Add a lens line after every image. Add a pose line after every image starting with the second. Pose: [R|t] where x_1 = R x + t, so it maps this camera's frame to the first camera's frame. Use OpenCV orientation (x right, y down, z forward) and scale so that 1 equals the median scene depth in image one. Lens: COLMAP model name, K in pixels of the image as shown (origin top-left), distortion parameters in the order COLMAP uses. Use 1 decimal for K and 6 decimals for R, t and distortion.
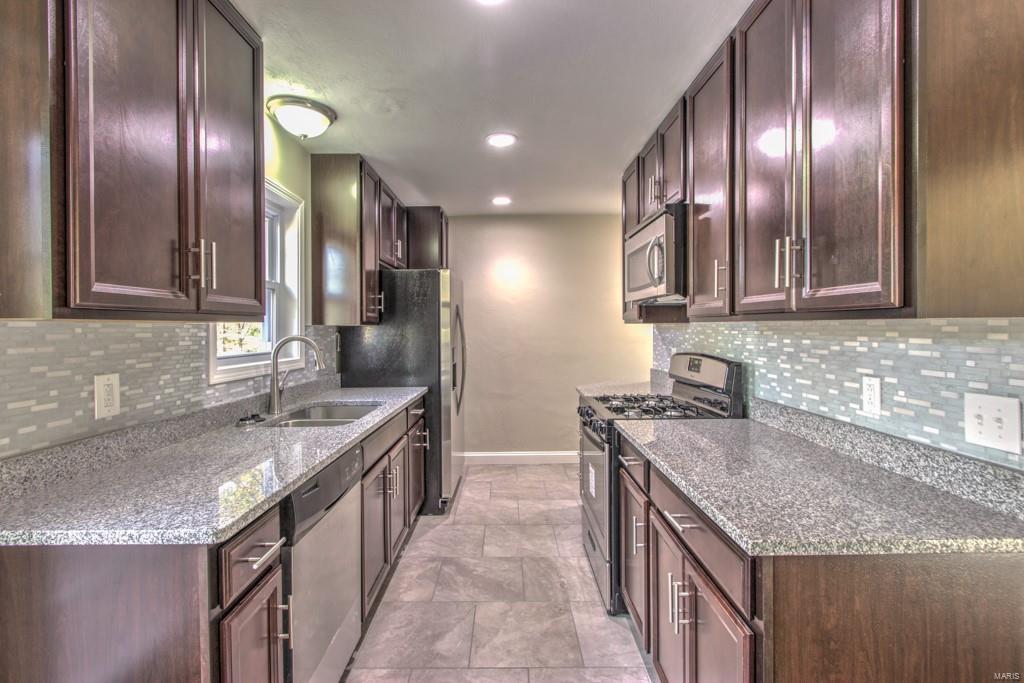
lens RADIAL K [[477.2, 0, 513.5], [0, 477.2, 333.4], [0, 0, 1]] dist [0.003358, -0.003666]
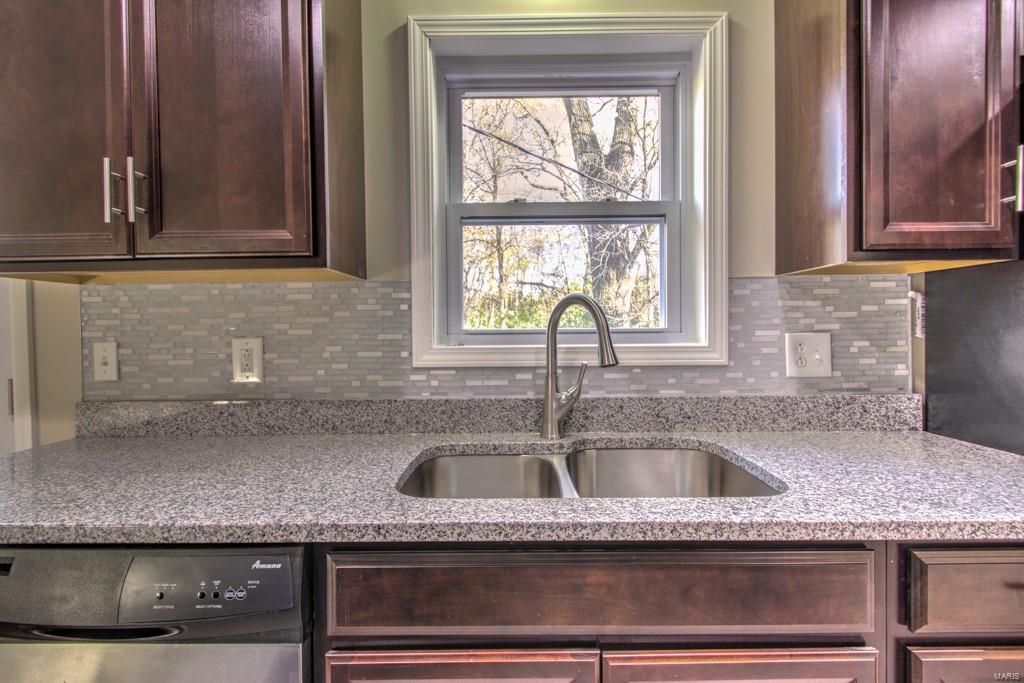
lens RADIAL K [[477.2, 0, 512.6], [0, 477.2, 331.7], [0, 0, 1]] dist [0.003358, -0.003666]
pose [[-0.016555, 0.011597, -0.999796, 0.080237], [0.002162, 0.999931, 0.011563, 0.060749], [0.999861, -0.001970, -0.016578, 1.481920]]
